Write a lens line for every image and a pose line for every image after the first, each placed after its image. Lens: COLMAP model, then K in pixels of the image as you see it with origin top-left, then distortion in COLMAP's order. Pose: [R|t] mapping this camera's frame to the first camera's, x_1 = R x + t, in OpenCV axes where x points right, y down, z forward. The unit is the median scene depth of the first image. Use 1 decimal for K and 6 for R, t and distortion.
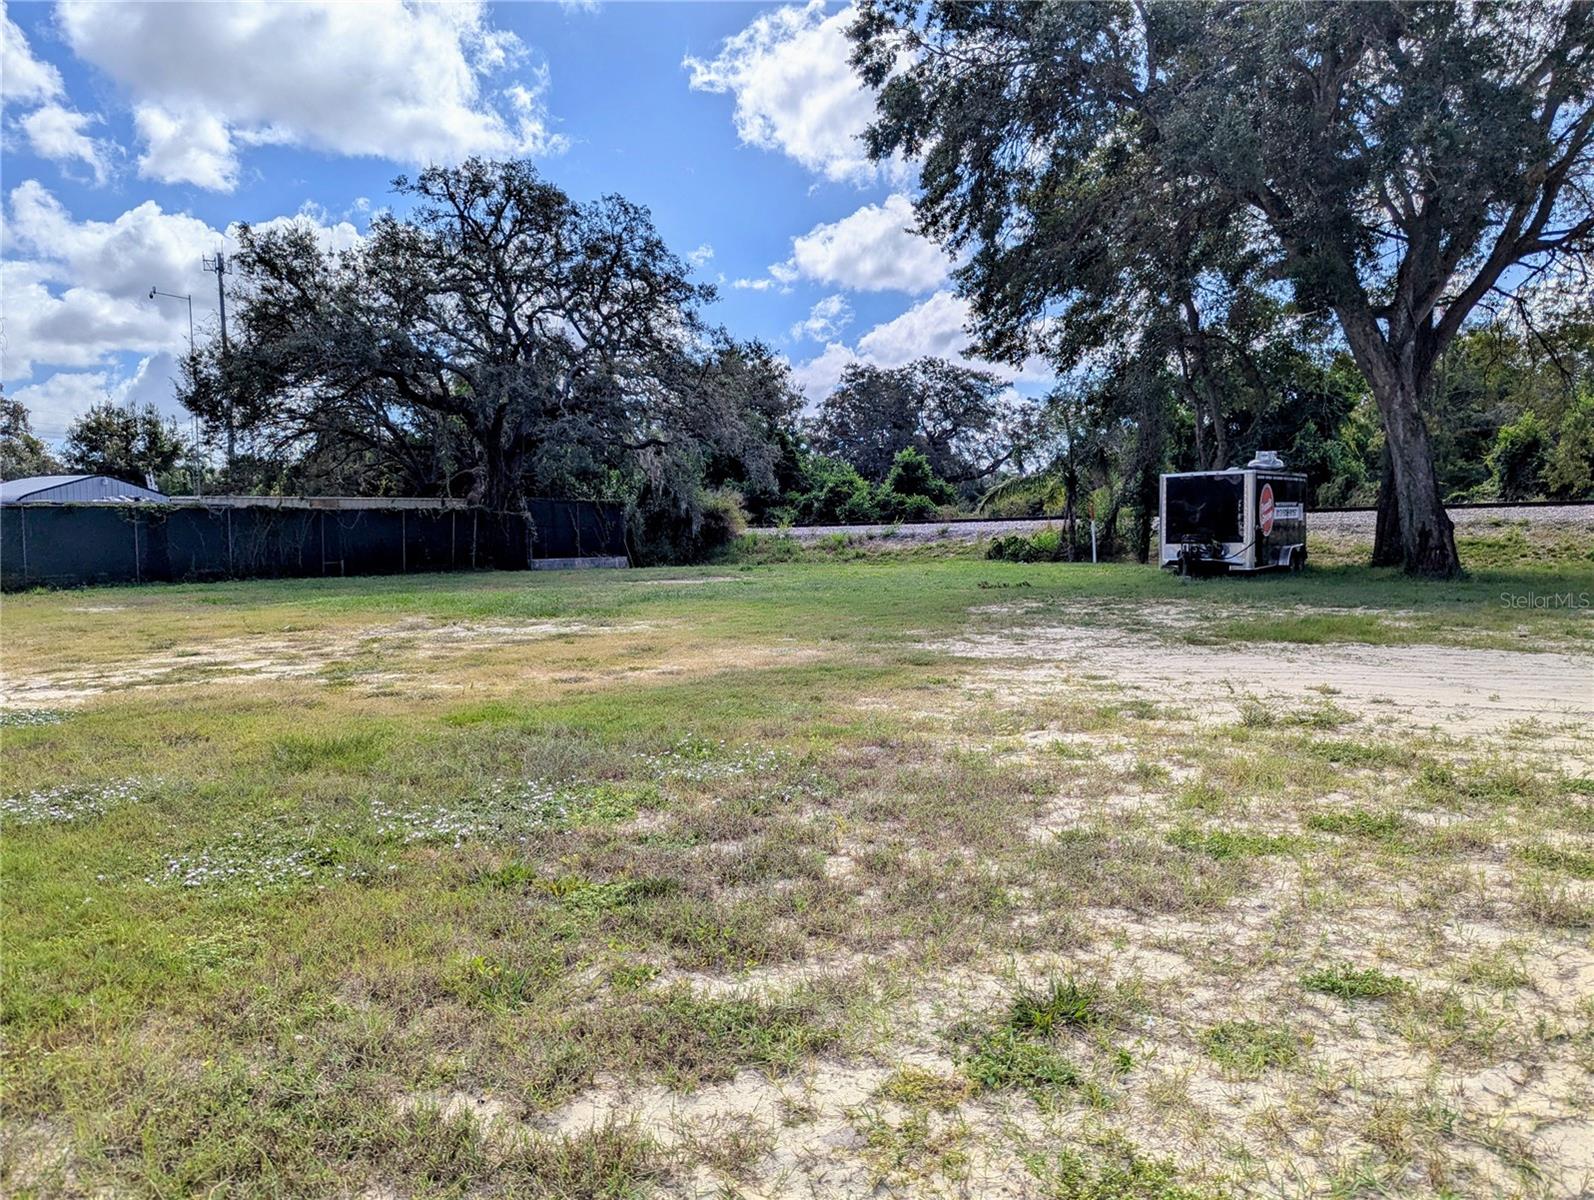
lens RADIAL K [[1112.7, 0, 816.7], [0, 1112.7, 611.8], [0, 0, 1]] dist [0.070702, -0.065787]
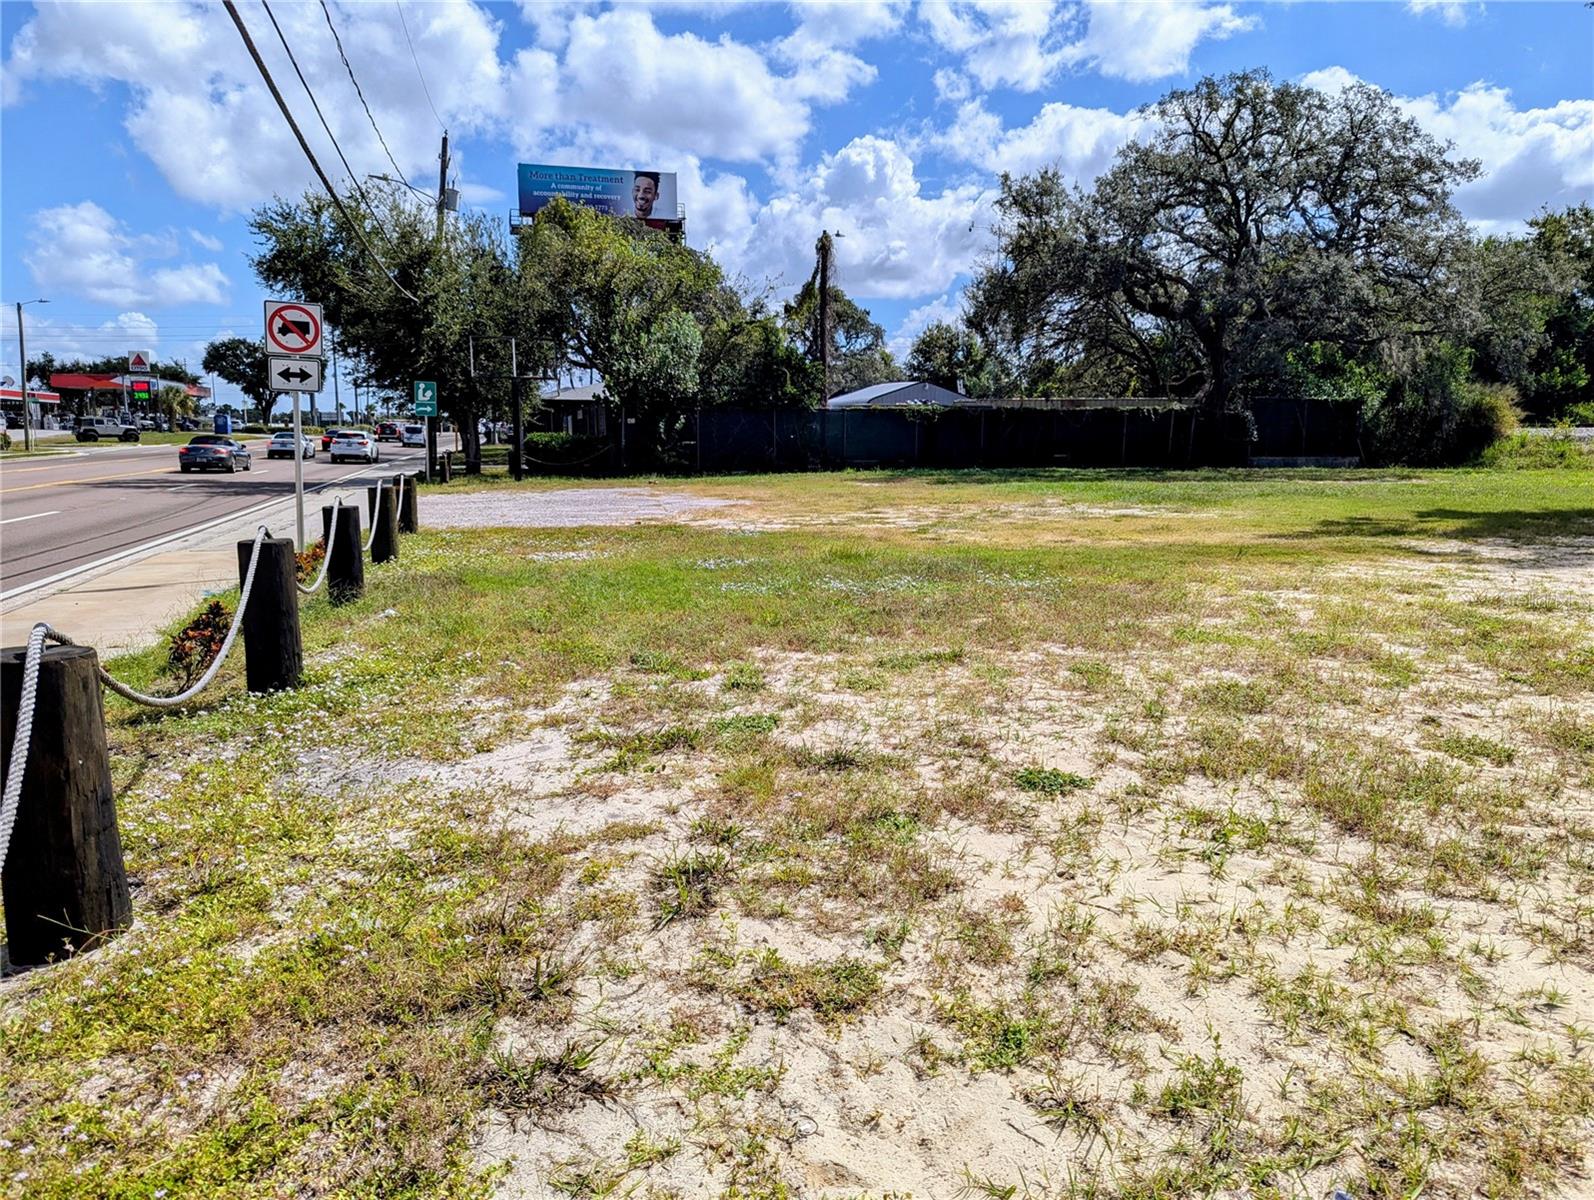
lens RADIAL K [[1111.0, 0, 806.5], [0, 1111.0, 611.4], [0, 0, 1]] dist [0.074503, -0.076254]
pose [[0.768901, 0.116725, -0.628623, 0.140283], [-0.059229, 0.991970, 0.111747, 0.003308], [0.636619, -0.048689, 0.769640, -0.088165]]
